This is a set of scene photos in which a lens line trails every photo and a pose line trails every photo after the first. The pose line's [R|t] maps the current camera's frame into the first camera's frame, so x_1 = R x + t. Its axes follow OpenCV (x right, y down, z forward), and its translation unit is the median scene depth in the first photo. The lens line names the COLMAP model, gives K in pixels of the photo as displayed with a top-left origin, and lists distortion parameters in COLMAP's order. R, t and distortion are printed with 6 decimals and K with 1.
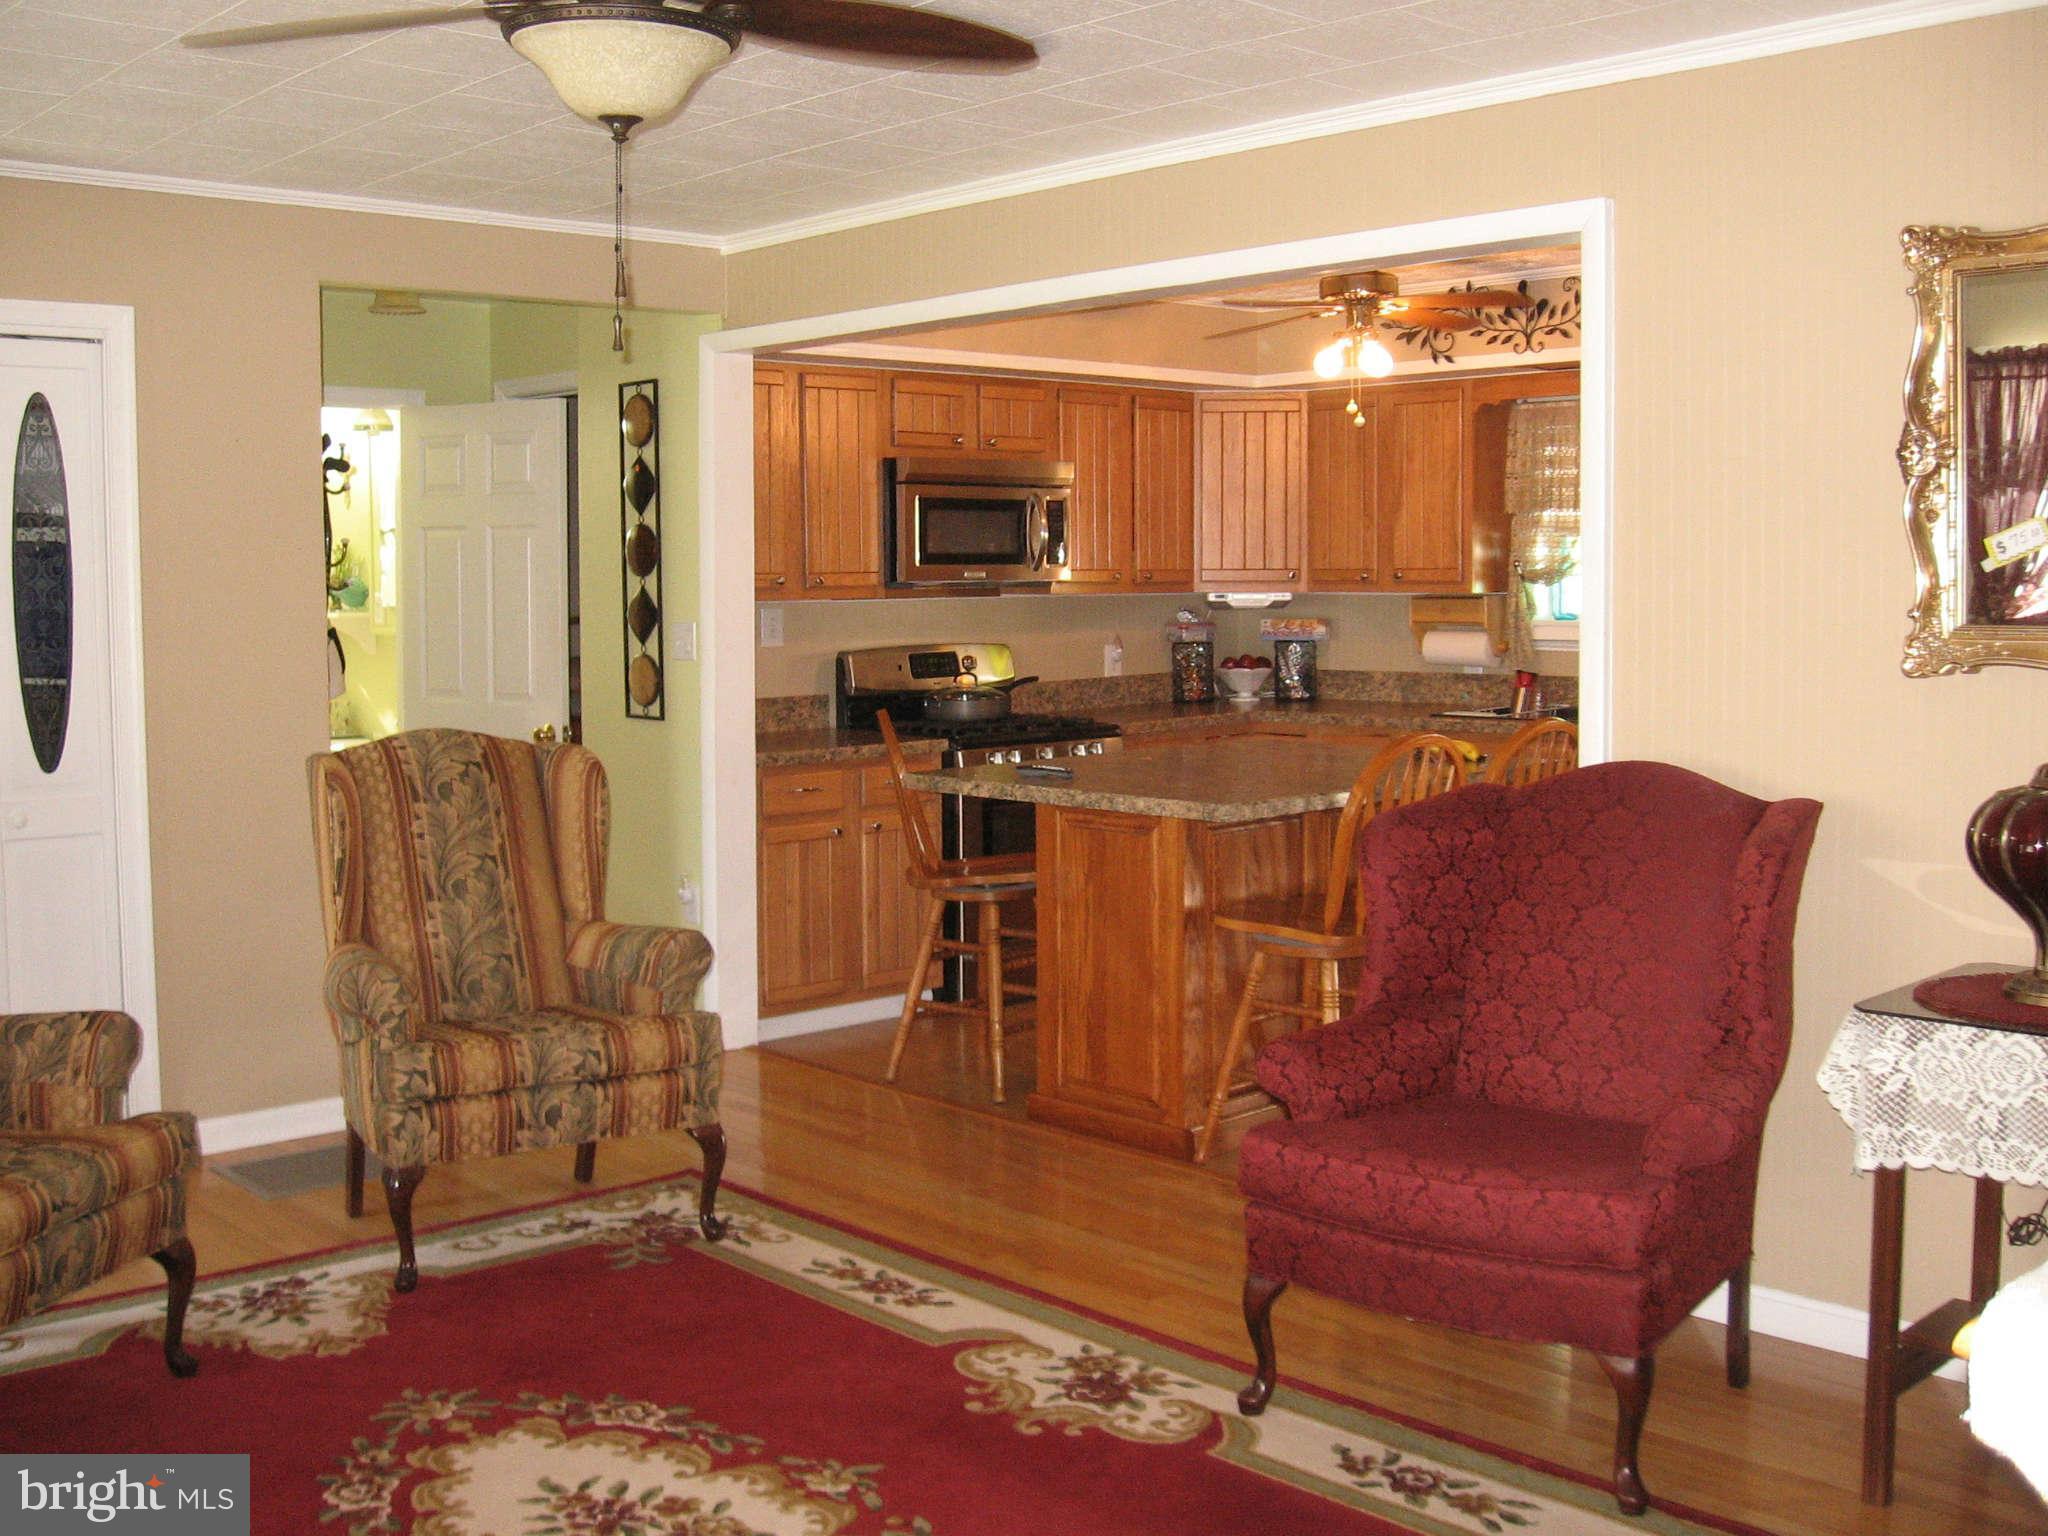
lens RADIAL K [[2137.9, 0, 1005.4], [0, 2137.9, 707.9], [0, 0, 1]] dist [-0.145935, 0.082987]
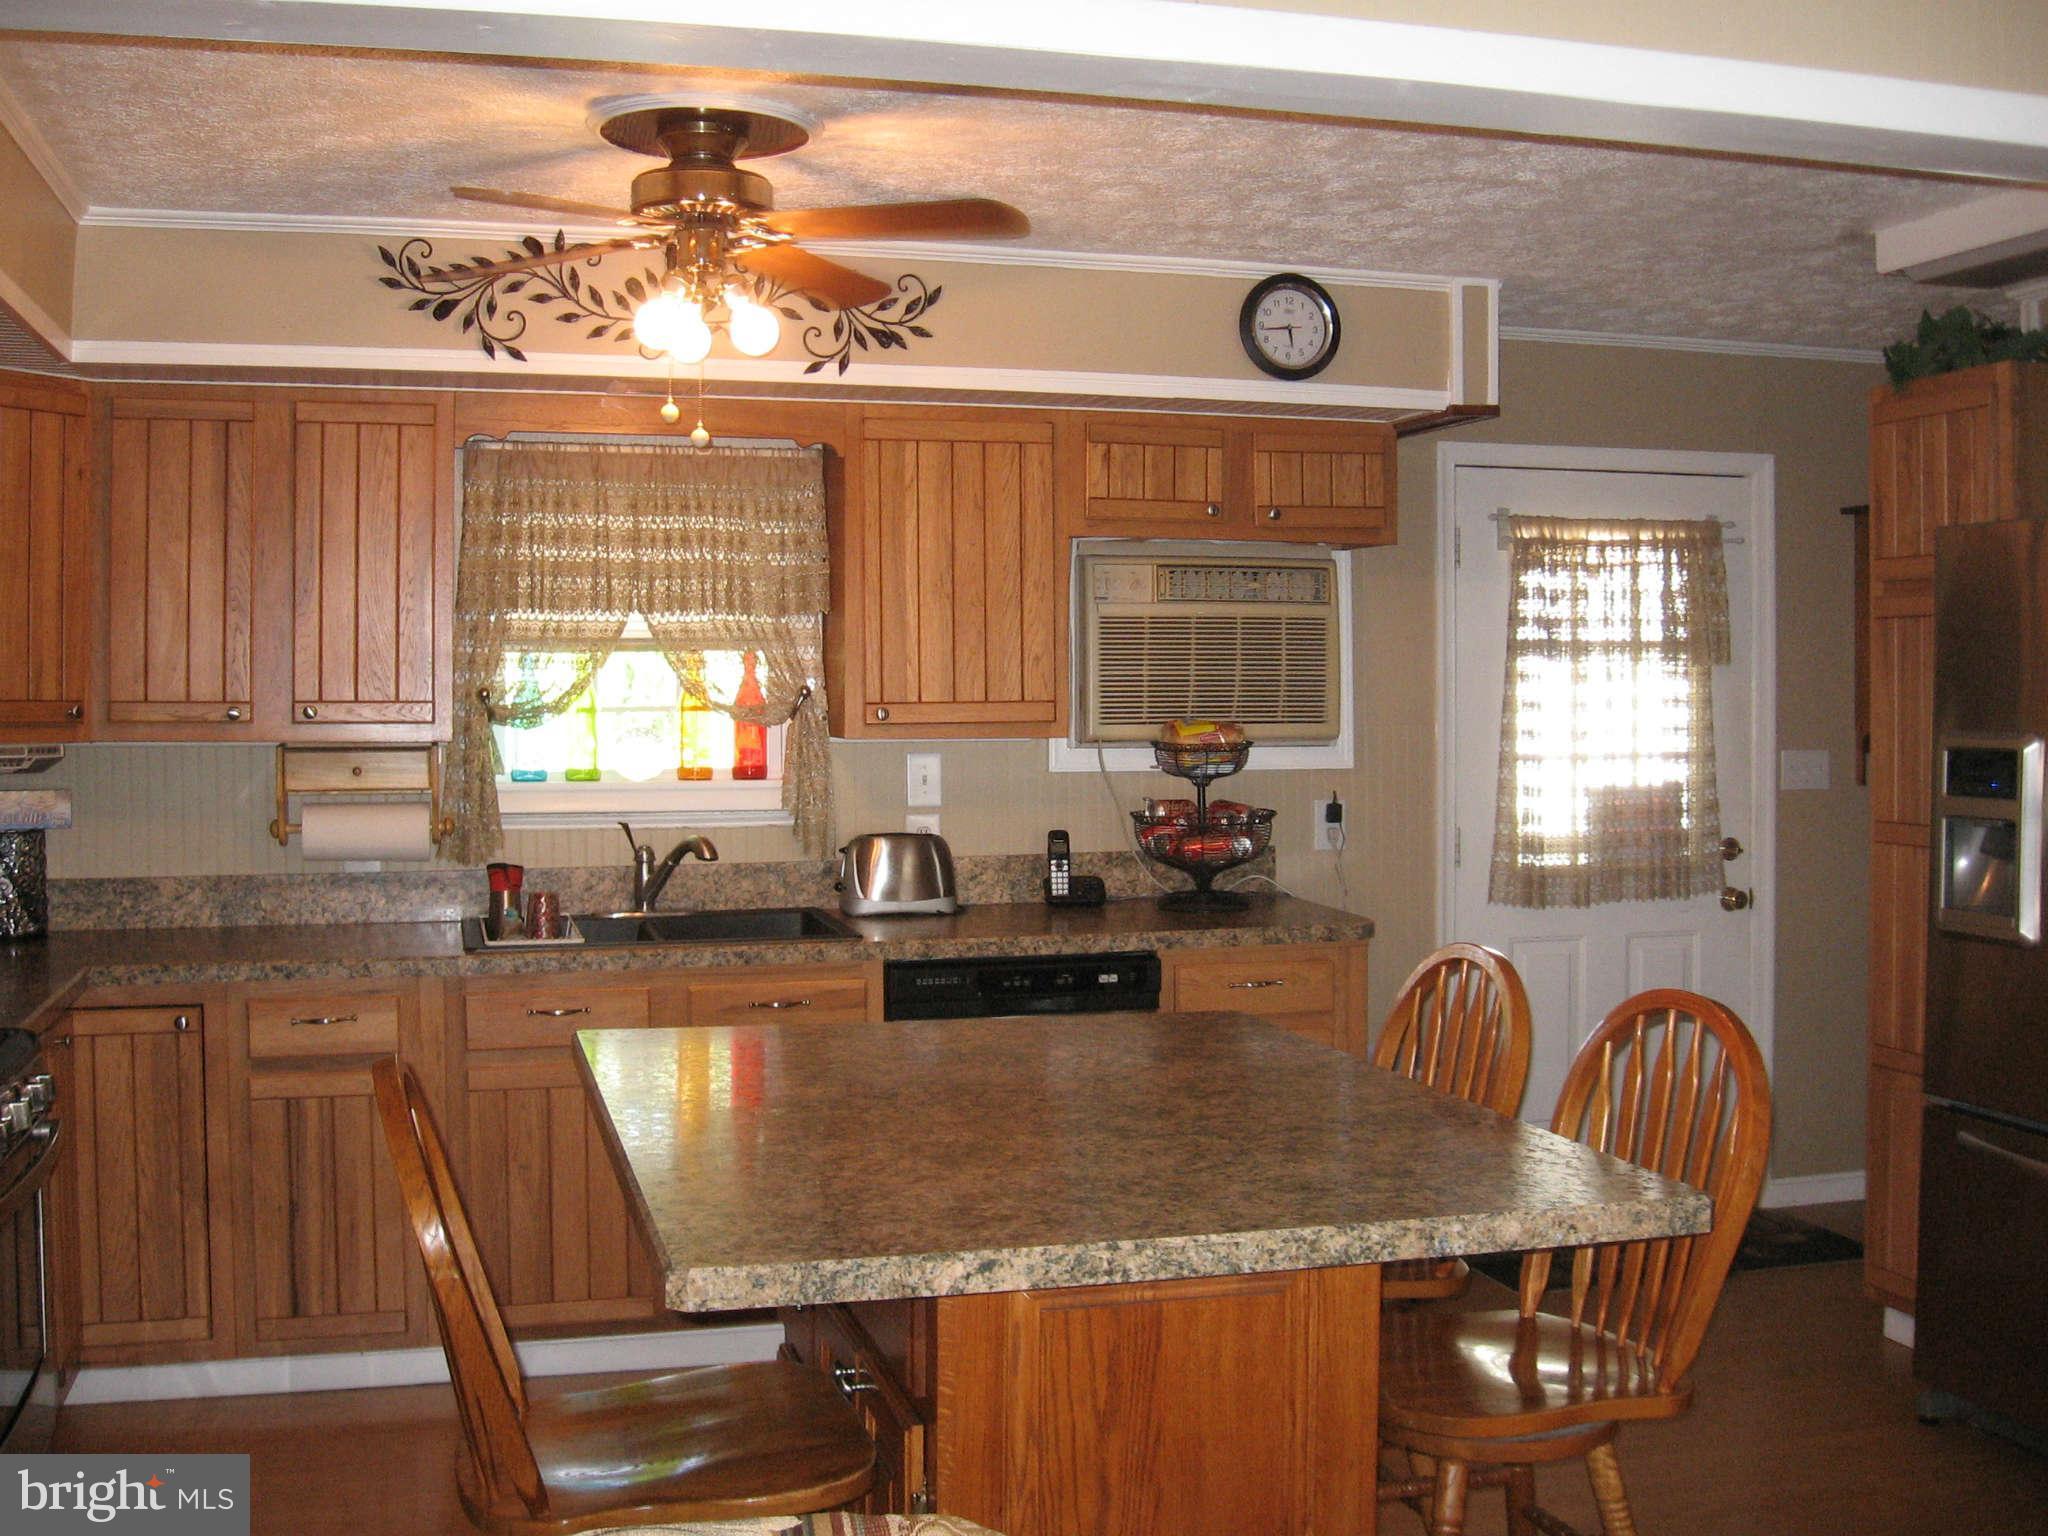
lens RADIAL K [[2137.9, 0, 1005.4], [0, 2137.9, 707.9], [0, 0, 1]] dist [-0.145935, 0.082987]
pose [[0.458682, 0.004701, 0.888588, -0.240015], [0.053017, 0.998060, -0.032647, -0.034183], [-0.887017, 0.062085, 0.457543, 0.559342]]
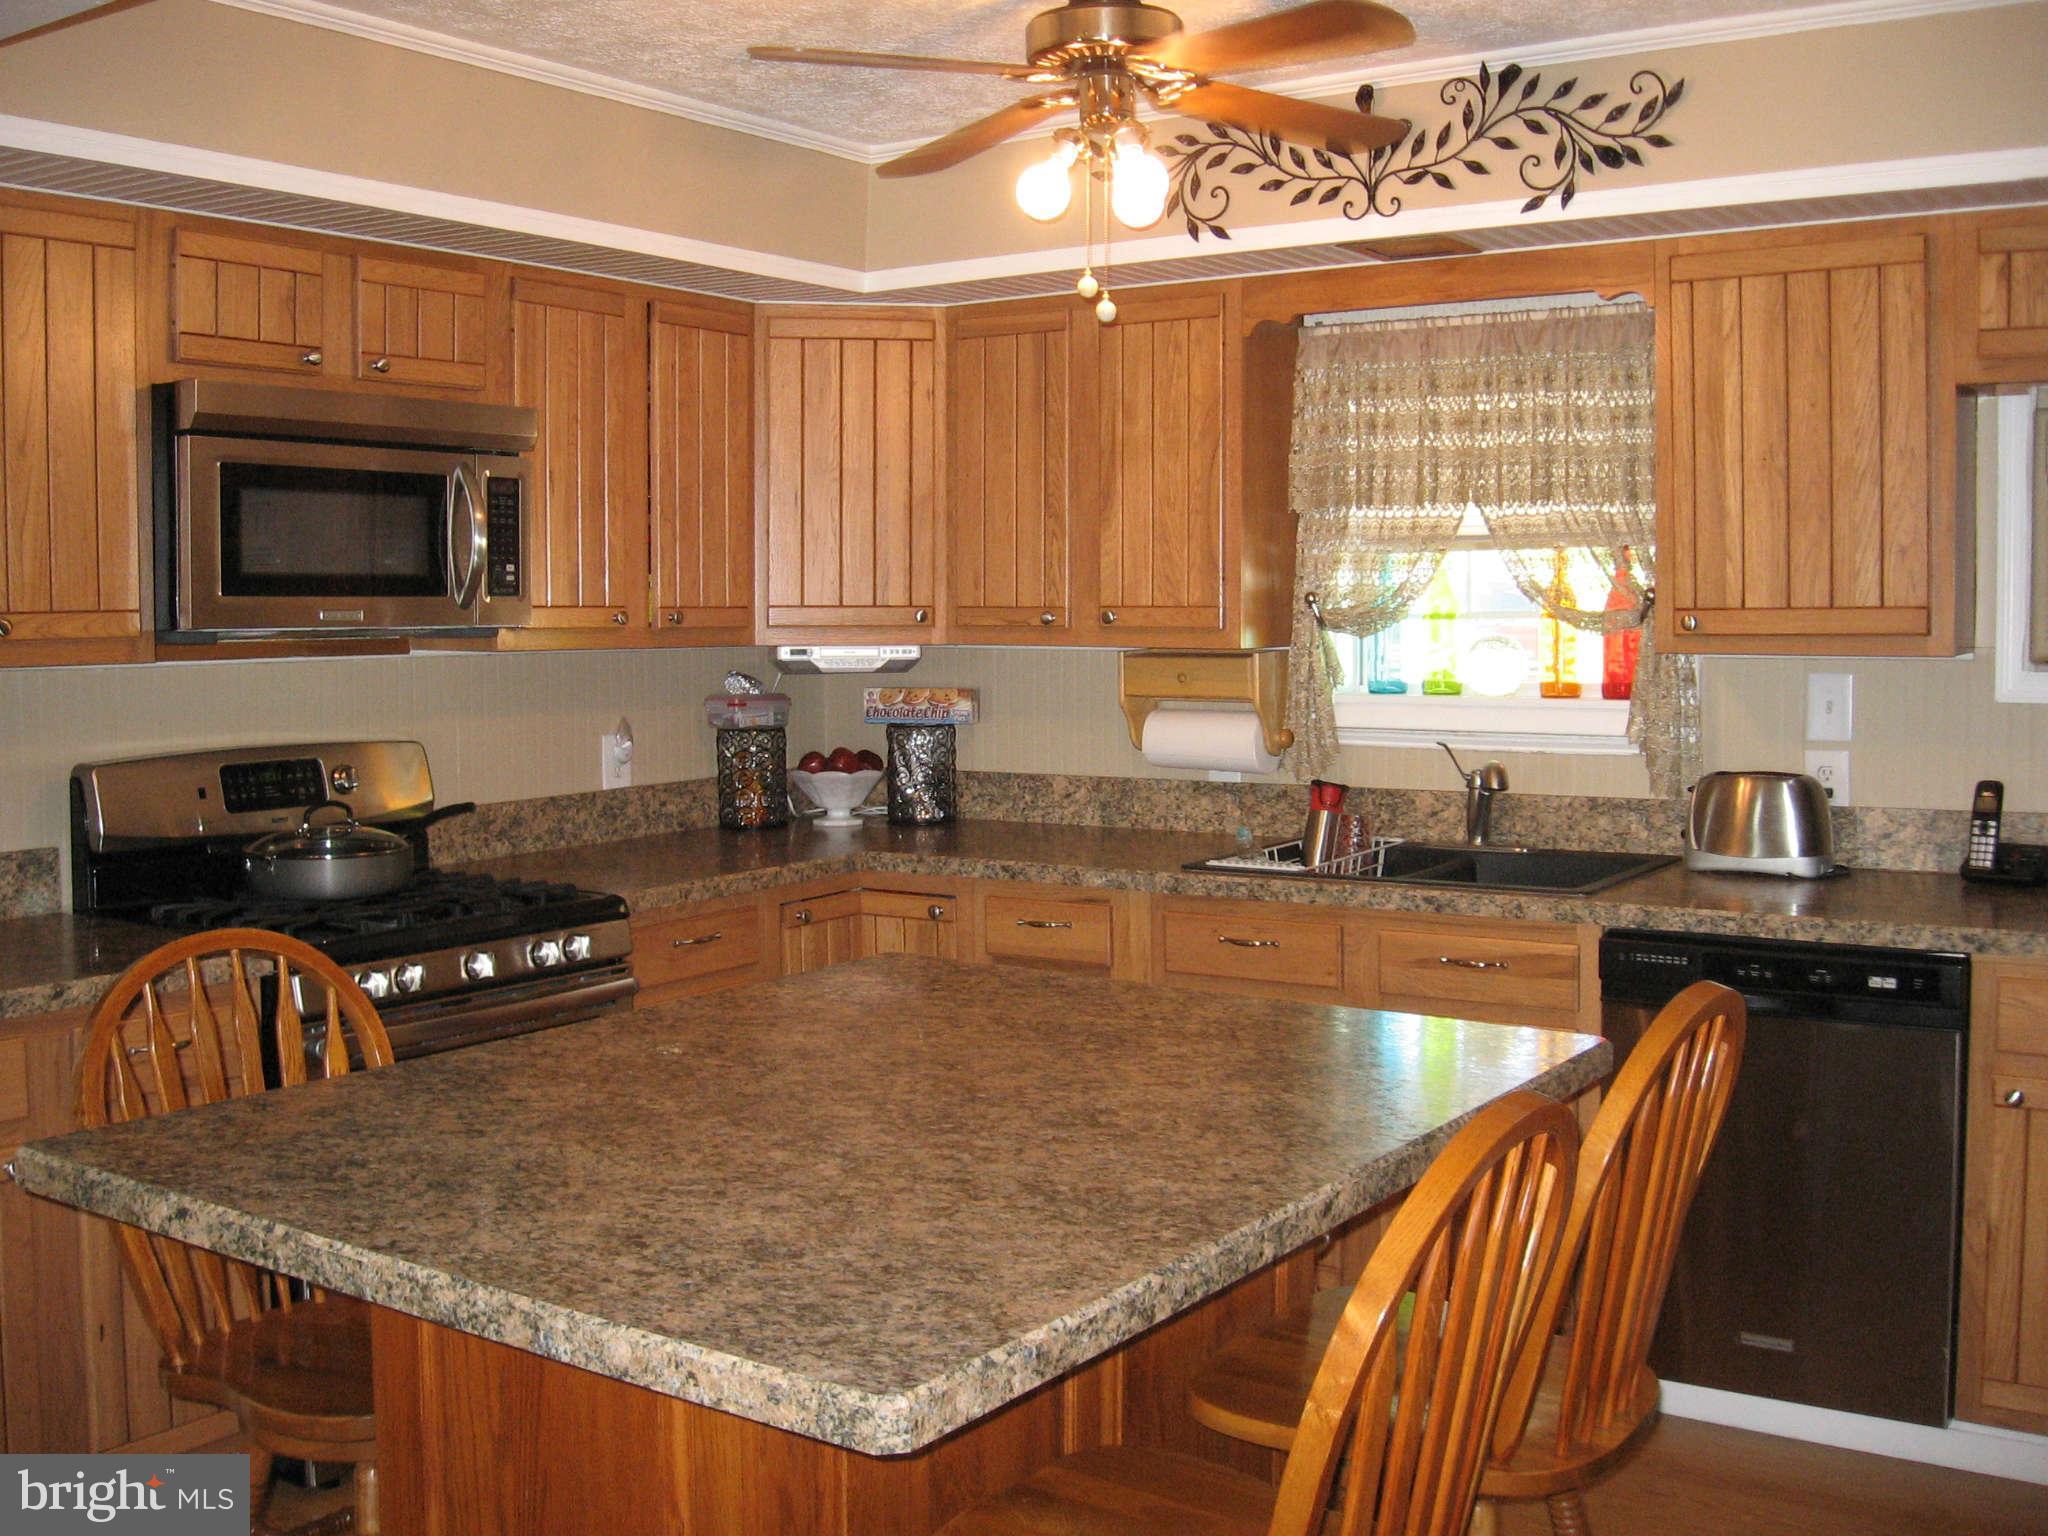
lens RADIAL K [[2137.9, 0, 1005.4], [0, 2137.9, 707.9], [0, 0, 1]] dist [-0.145935, 0.082987]
pose [[0.976088, -0.004300, 0.217335, 0.029355], [0.008069, 0.999832, -0.016457, -0.027839], [-0.217228, 0.017817, 0.975958, 0.430302]]
